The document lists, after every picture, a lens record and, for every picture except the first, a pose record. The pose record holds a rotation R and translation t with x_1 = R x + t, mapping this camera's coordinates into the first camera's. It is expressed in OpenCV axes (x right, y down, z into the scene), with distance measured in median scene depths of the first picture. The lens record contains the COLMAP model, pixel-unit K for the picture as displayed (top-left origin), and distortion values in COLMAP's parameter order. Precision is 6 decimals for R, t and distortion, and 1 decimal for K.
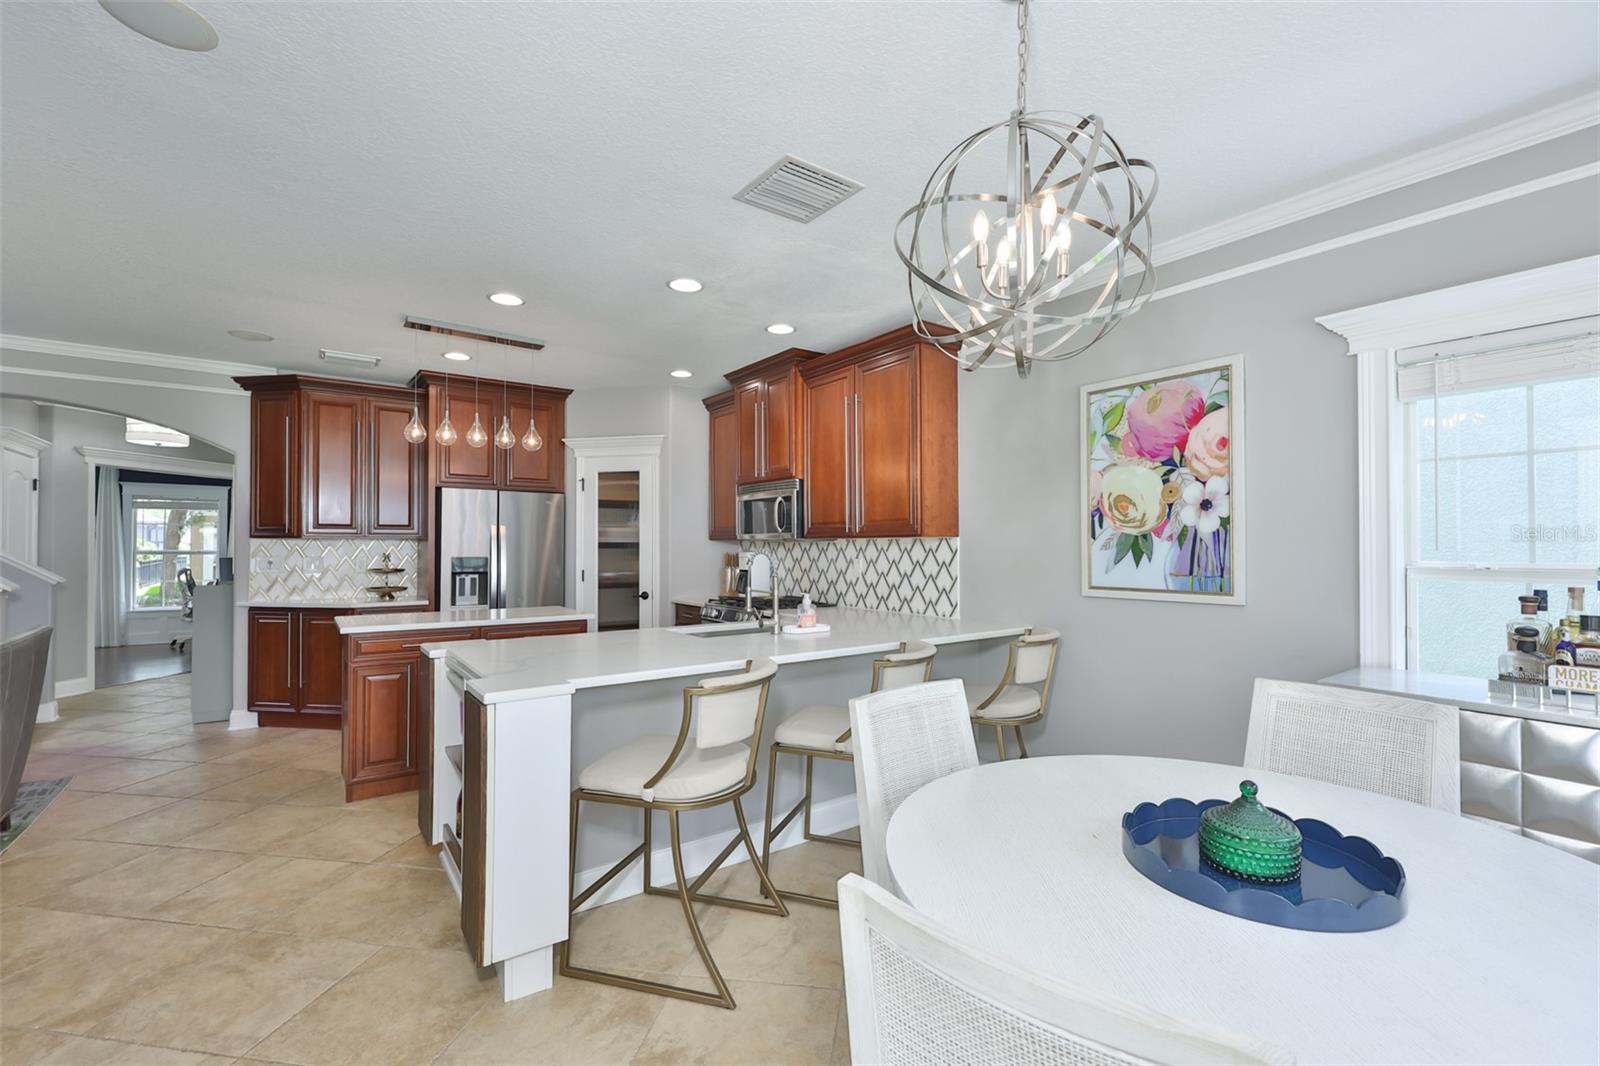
lens RADIAL K [[695.0, 0, 793.4], [0, 695.0, 538.1], [0, 0, 1]] dist [-0.000764, -0.000061]
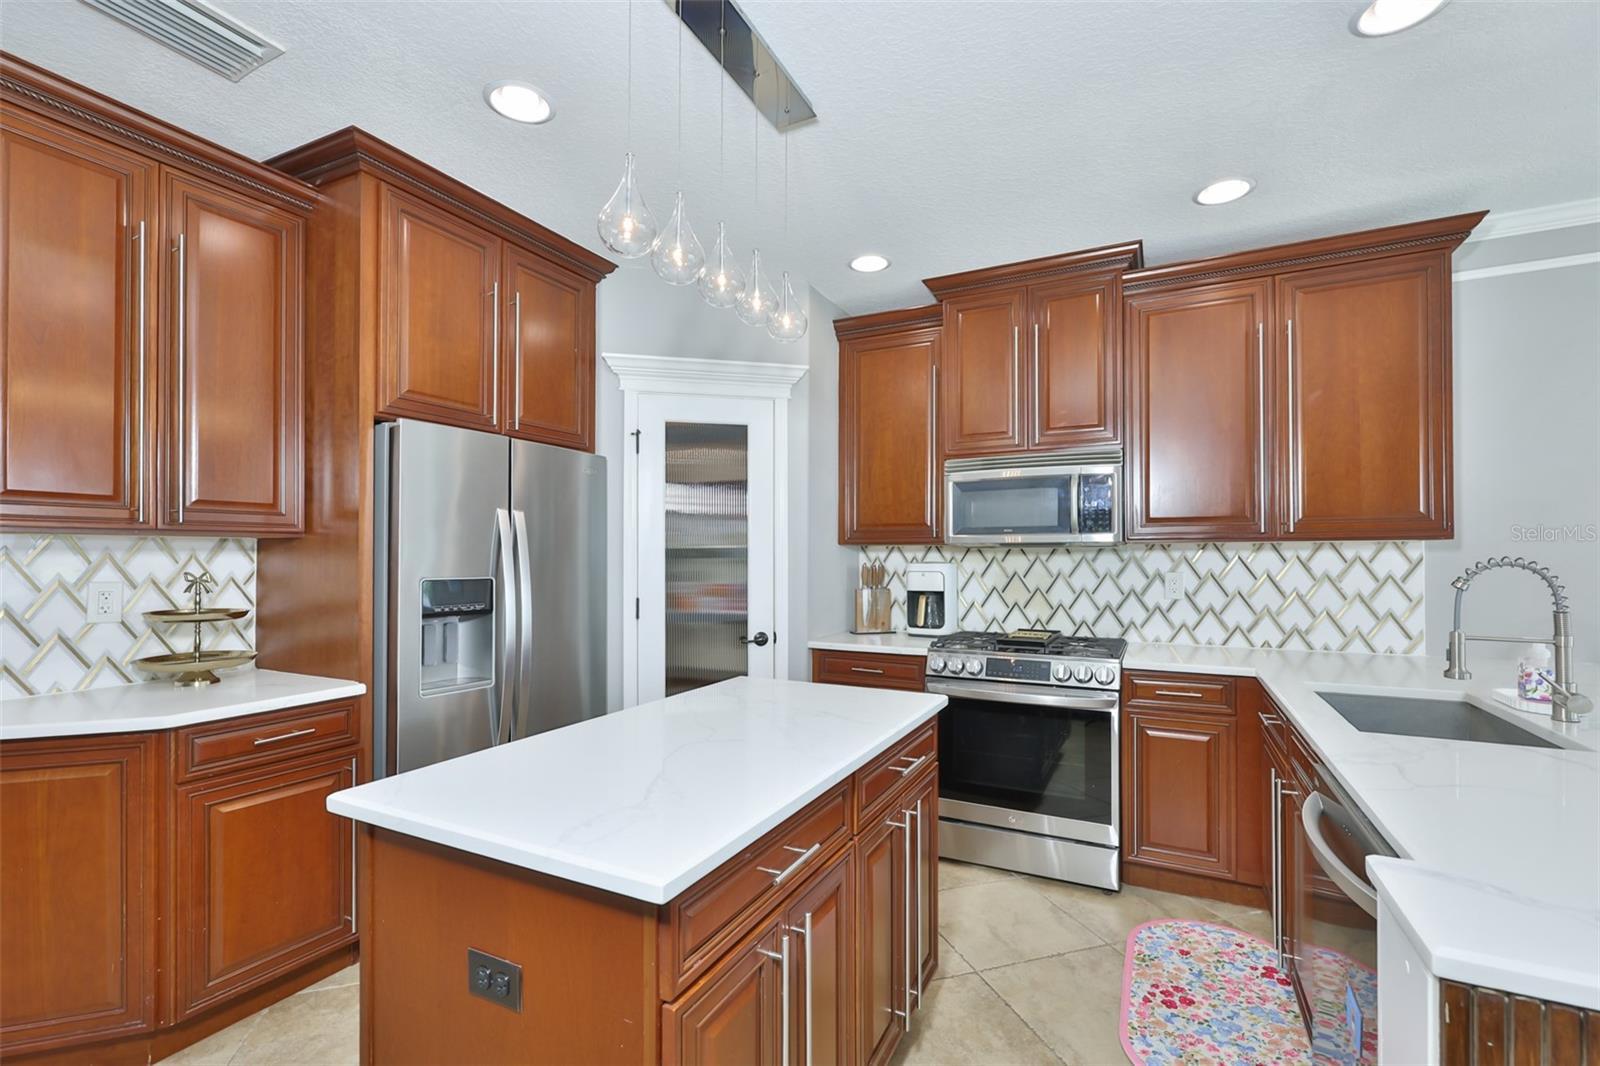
lens RADIAL K [[675.0, 0, 808.4], [0, 675.0, 550.4], [0, 0, 1]] dist [-0.007993, 0.000480]
pose [[0.884117, 0.002492, 0.467260, -0.597074], [-0.003589, 0.999992, 0.001459, 0.009303], [-0.467253, -0.002967, 0.884119, 0.644451]]
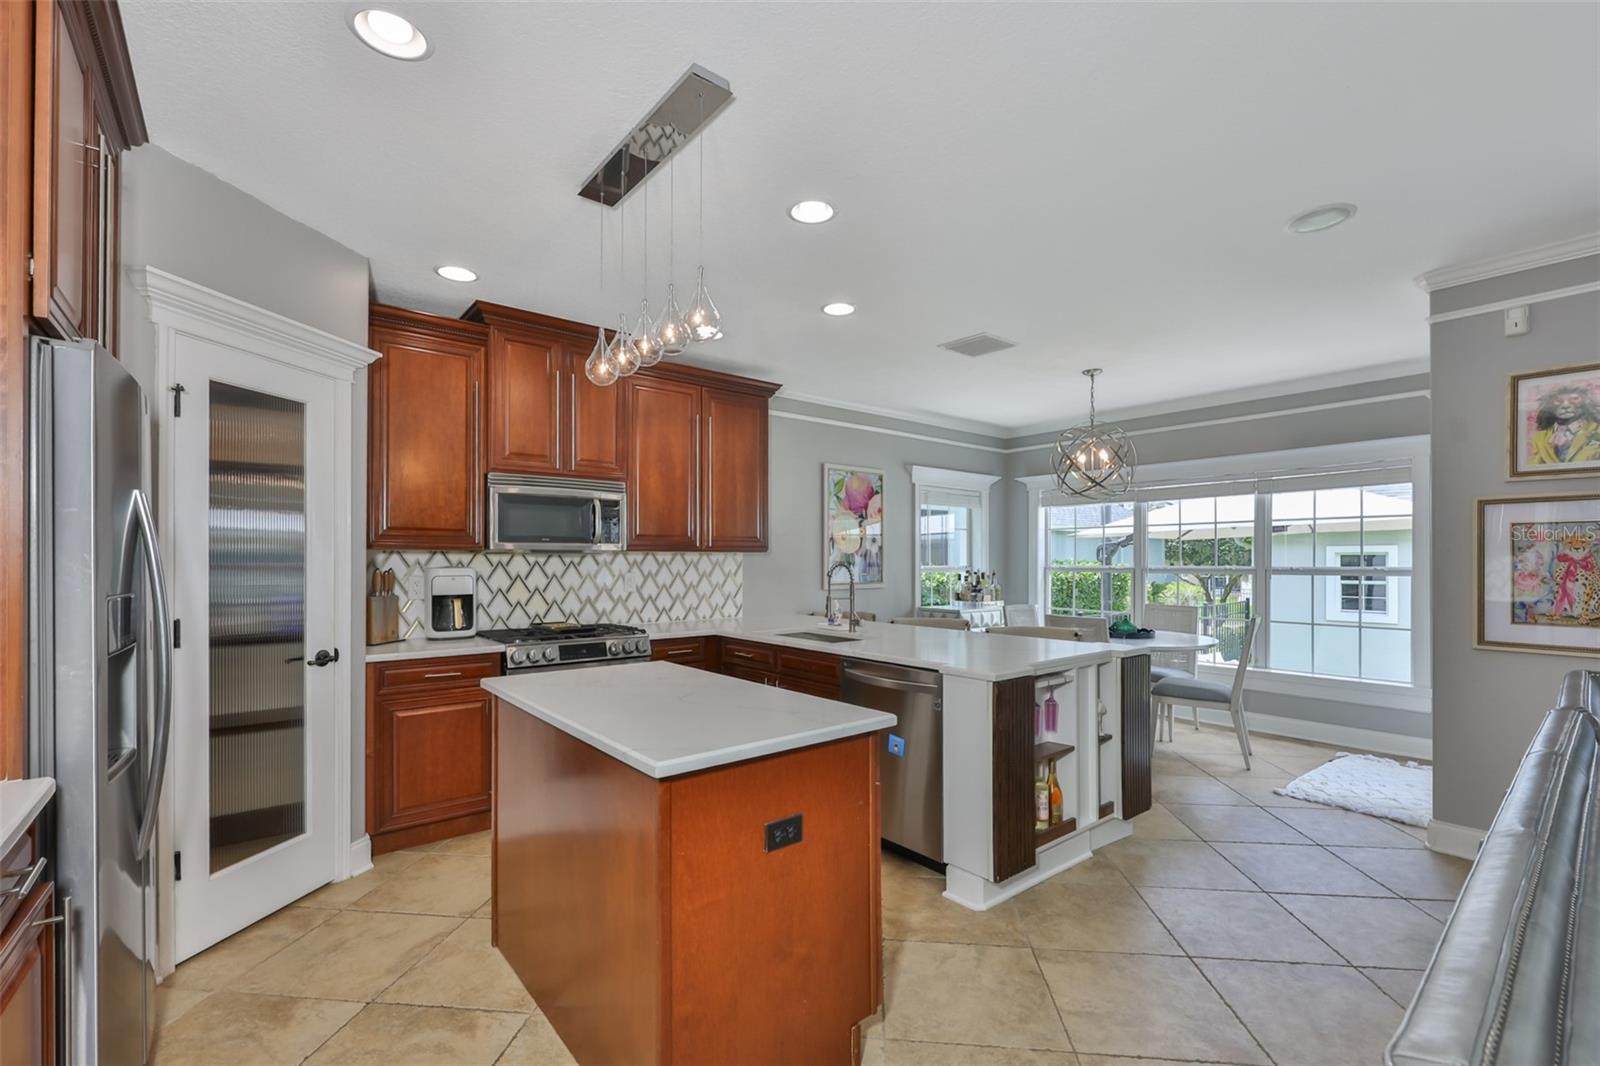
lens RADIAL K [[696.8, 0, 797.5], [0, 696.8, 560.9], [0, 0, 1]] dist [-0.003128, -0.000422]
pose [[-0.061170, -0.001078, 0.998127, -0.979637], [-0.011833, 0.999930, 0.000355, 0.011503], [-0.998057, -0.011790, -0.061179, 0.922582]]
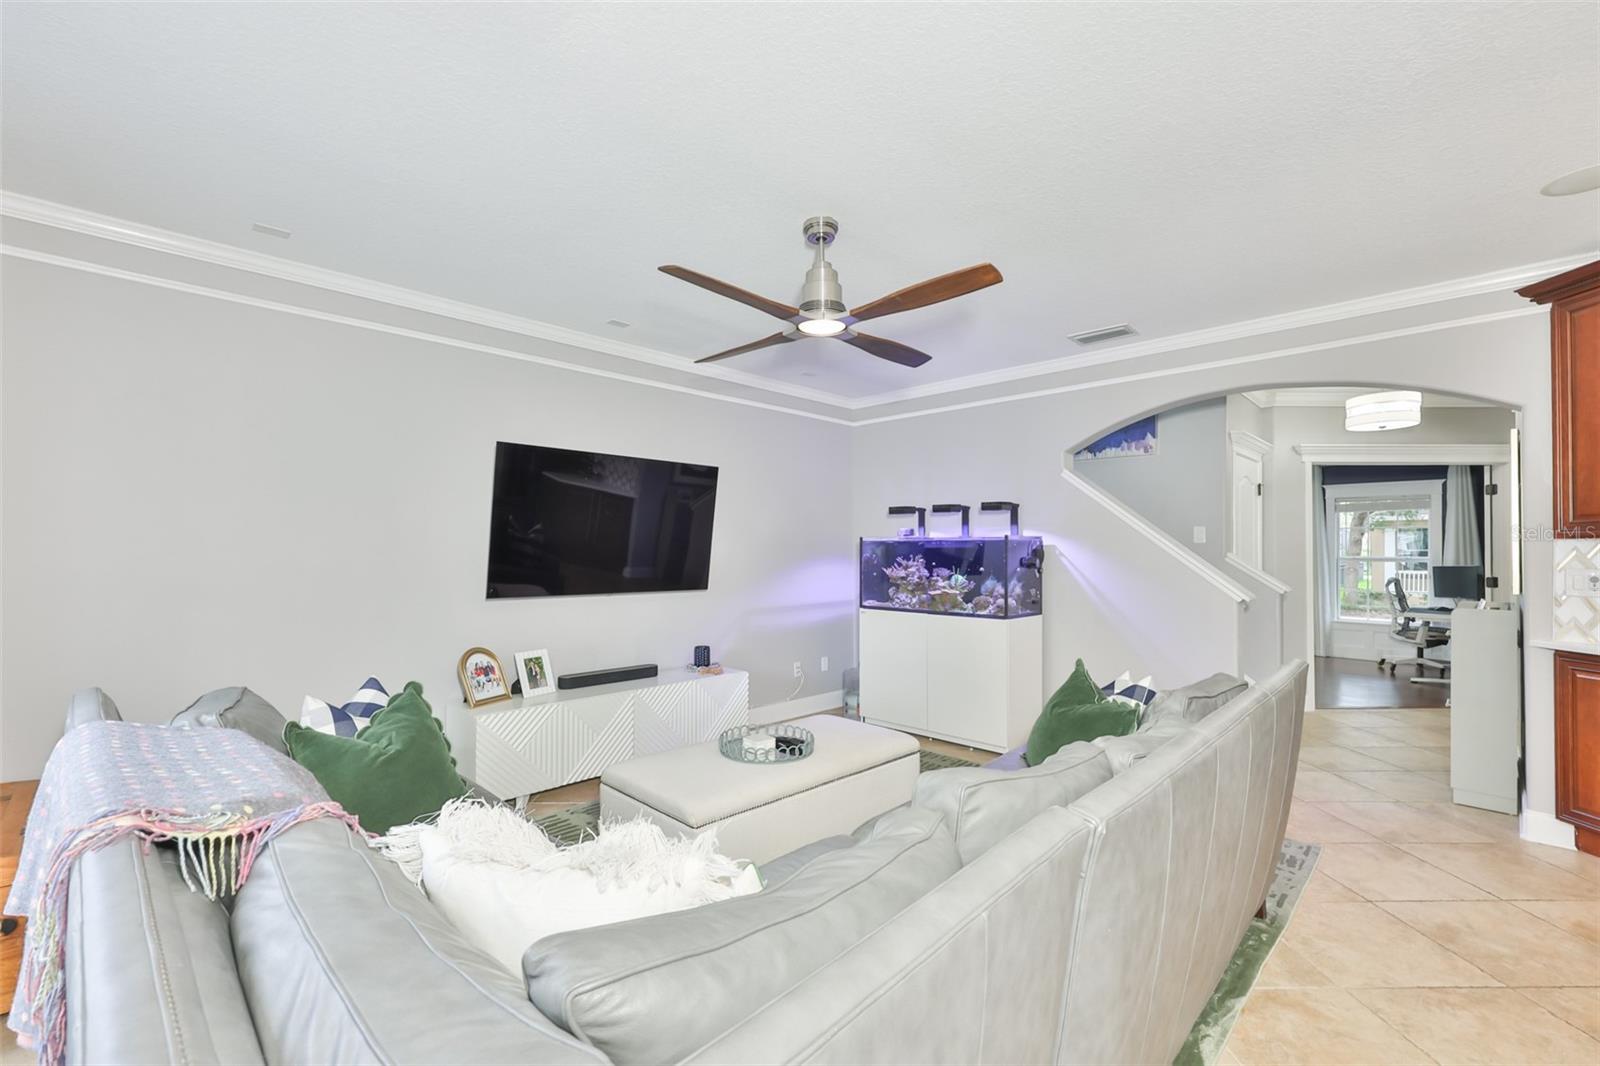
lens RADIAL K [[688.0, 0, 802.7], [0, 688.0, 541.1], [0, 0, 1]] dist [-0.002446, -0.000027]
pose [[0.172240, -0.014404, -0.984950, -0.358153], [0.008376, 0.999878, -0.013158, 0.005134], [0.985019, -0.005984, 0.172340, 0.284018]]
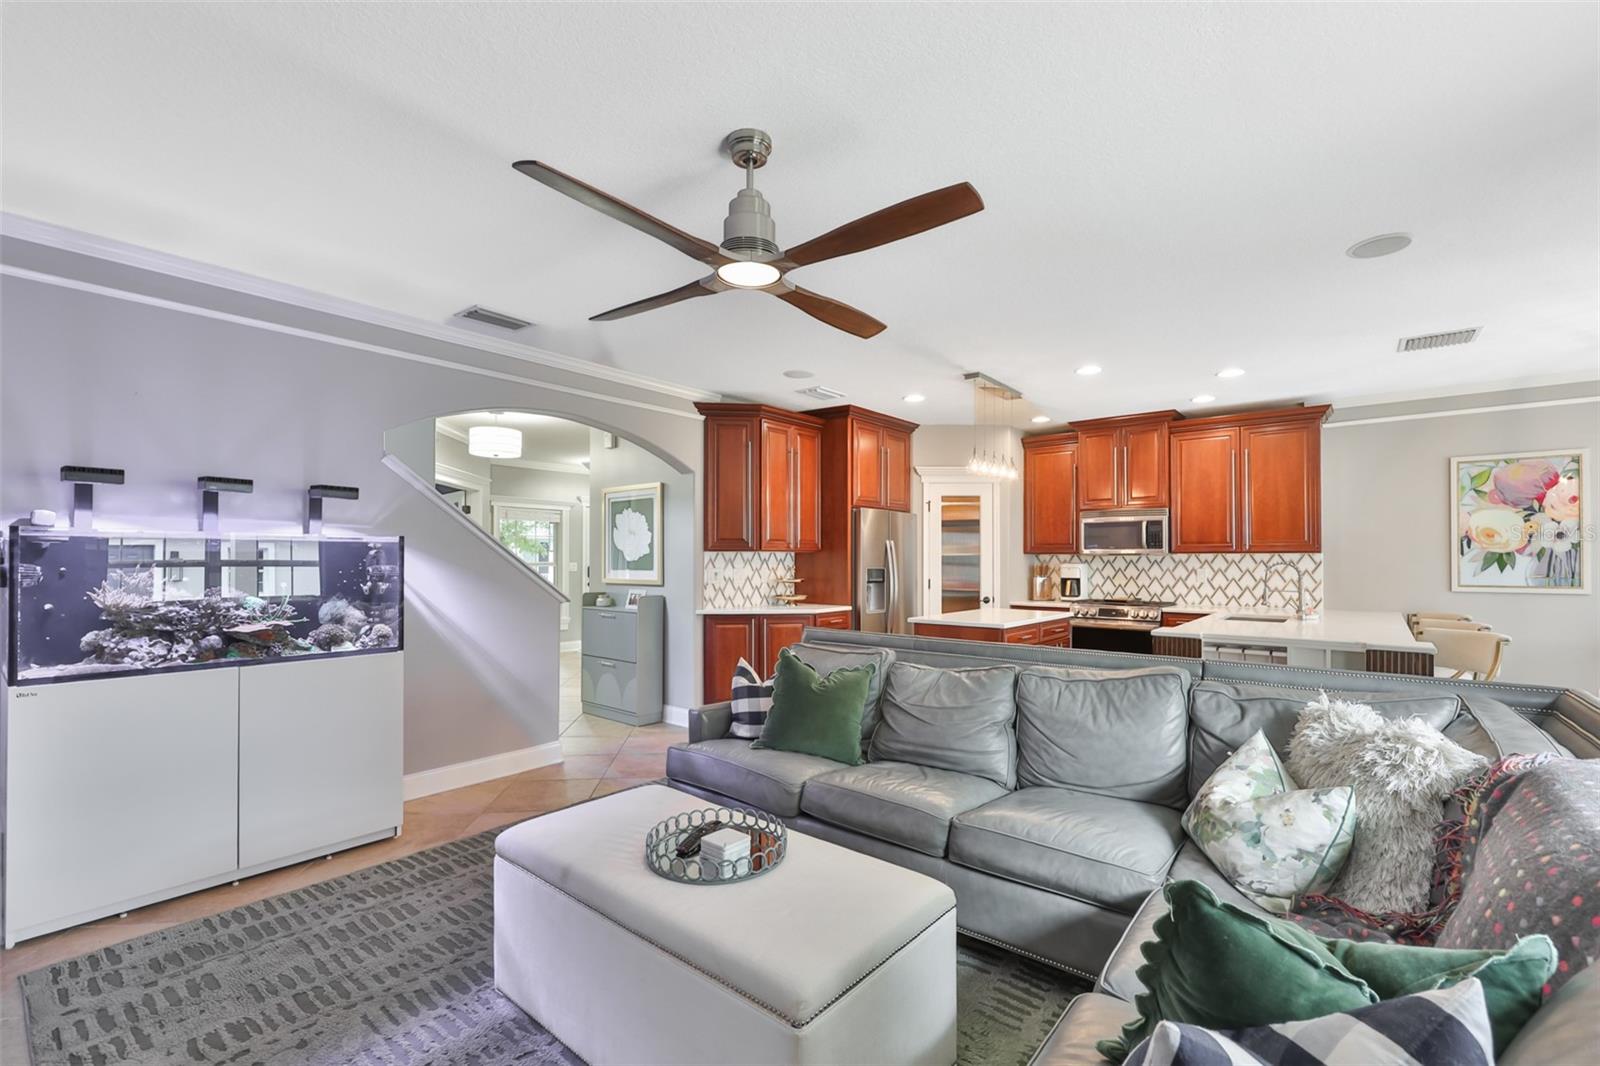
lens RADIAL K [[675.0, 0, 808.4], [0, 675.0, 550.4], [0, 0, 1]] dist [-0.007993, 0.000480]
pose [[0.967648, 0.004934, 0.252255, -1.081869], [-0.004711, 0.999988, -0.001488, -0.000268], [-0.252259, 0.000252, 0.967660, -0.074983]]
